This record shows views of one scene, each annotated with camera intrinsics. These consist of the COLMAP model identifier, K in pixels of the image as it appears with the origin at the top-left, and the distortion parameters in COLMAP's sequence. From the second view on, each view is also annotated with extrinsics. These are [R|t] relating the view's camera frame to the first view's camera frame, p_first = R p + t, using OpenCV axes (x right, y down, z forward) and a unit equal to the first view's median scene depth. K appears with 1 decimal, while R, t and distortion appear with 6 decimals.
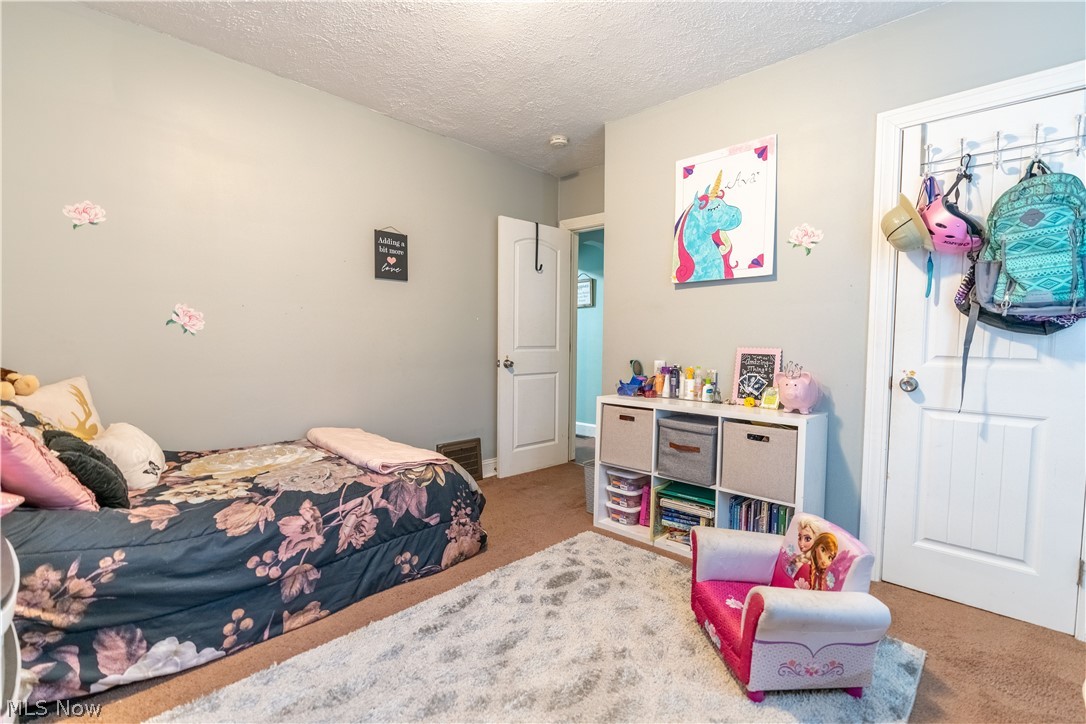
lens RADIAL K [[490.0, 0, 544.5], [0, 490.0, 362.3], [0, 0, 1]] dist [-0.010055, 0.003756]
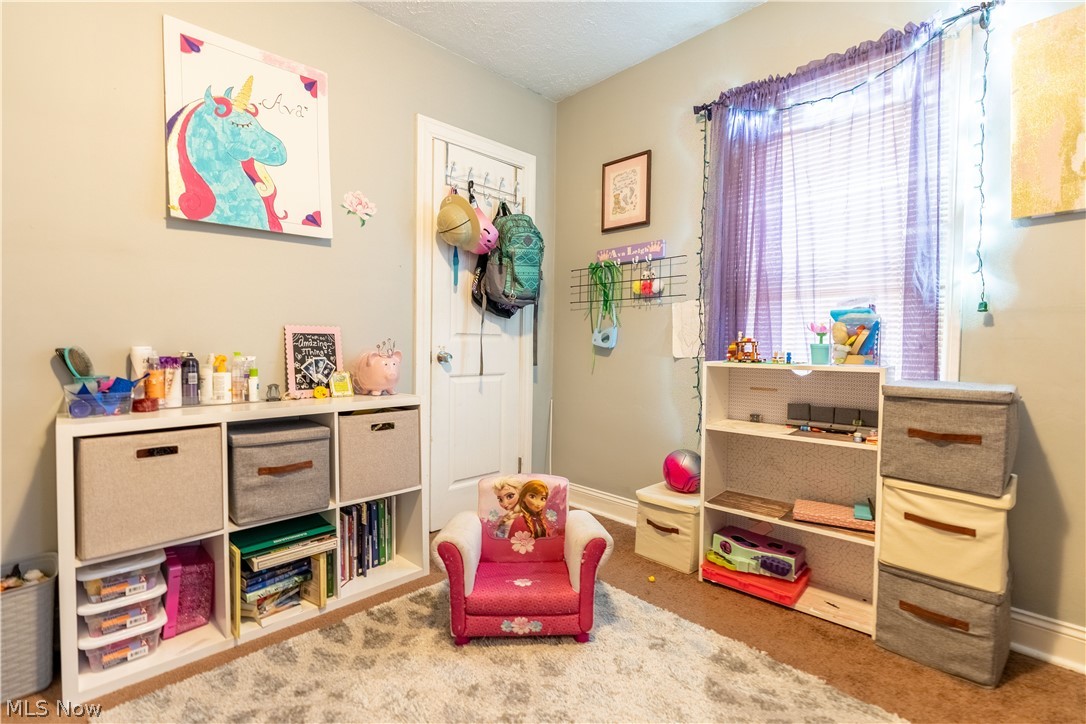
lens RADIAL K [[490.0, 0, 544.3], [0, 490.0, 358.7], [0, 0, 1]] dist [-0.010055, 0.003756]
pose [[0.038410, -0.039264, 0.998490, -0.410405], [0.045614, 0.998255, 0.037500, 0.013822], [-0.998220, 0.044104, 0.040134, 0.663374]]
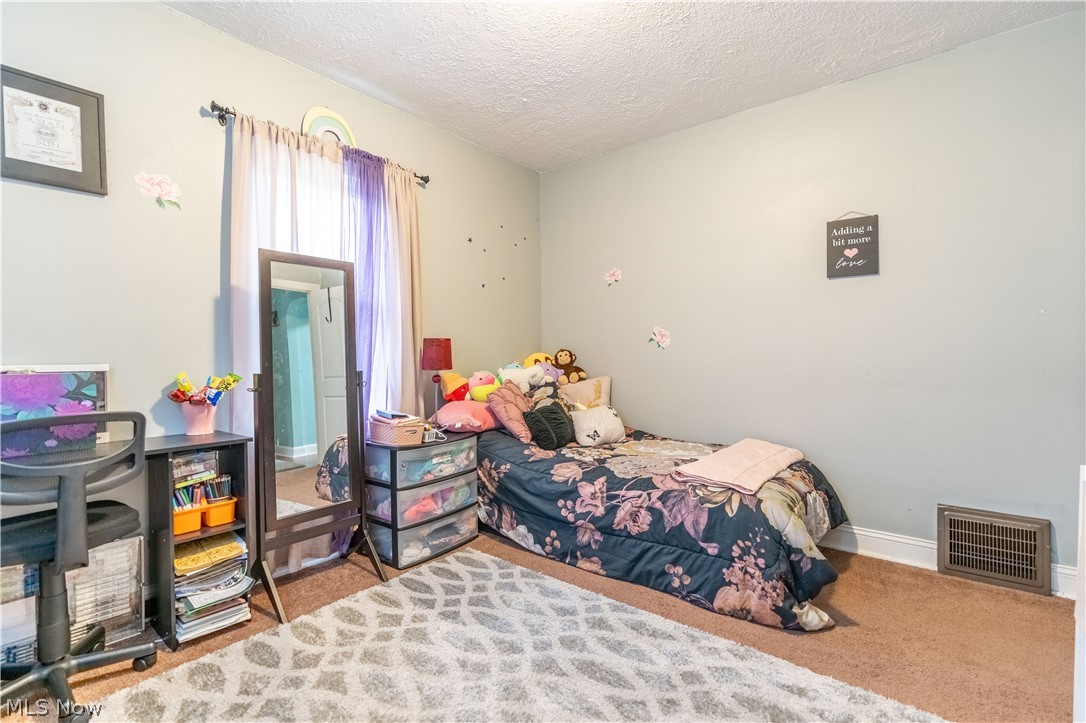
lens RADIAL K [[490.0, 0, 544.7], [0, 490.0, 359.4], [0, 0, 1]] dist [-0.010055, 0.003756]
pose [[0.086017, -0.006961, -0.996269, 0.631229], [-0.046835, 0.998842, -0.011023, 0.002522], [0.995192, 0.047609, 0.085591, 0.605202]]
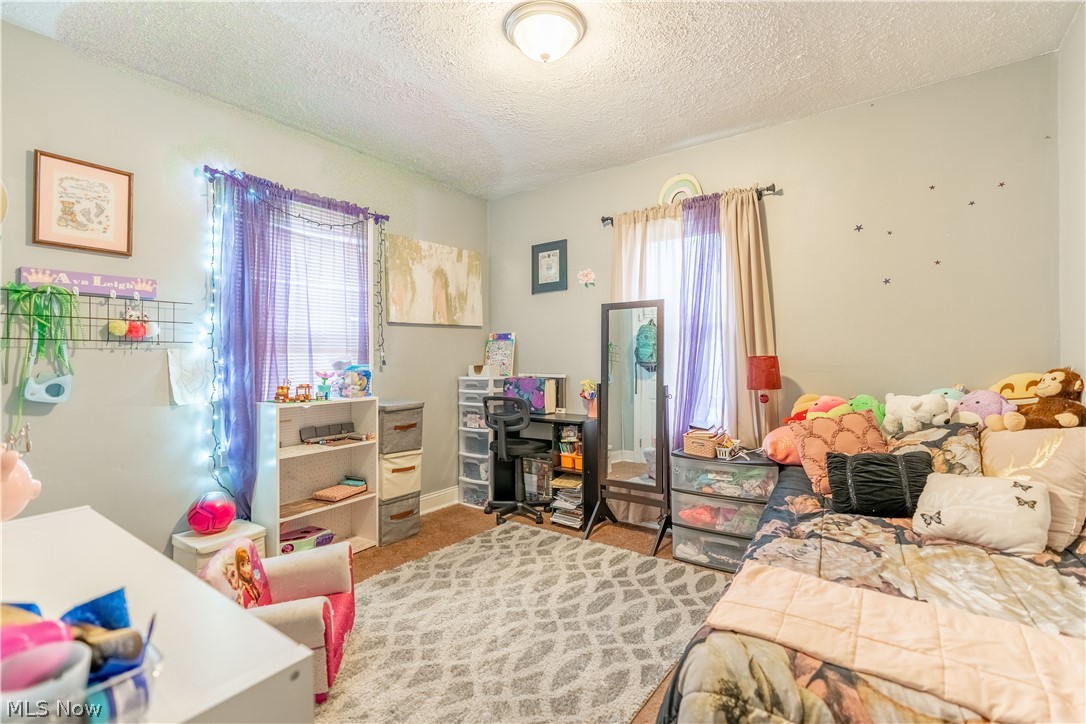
lens RADIAL K [[490.0, 0, 546.0], [0, 490.0, 361.2], [0, 0, 1]] dist [-0.010055, 0.003756]
pose [[-0.991534, -0.006903, -0.129667, 0.034615], [-0.014700, 0.998134, 0.059270, -0.103491], [0.129016, 0.060675, -0.989785, 1.550717]]
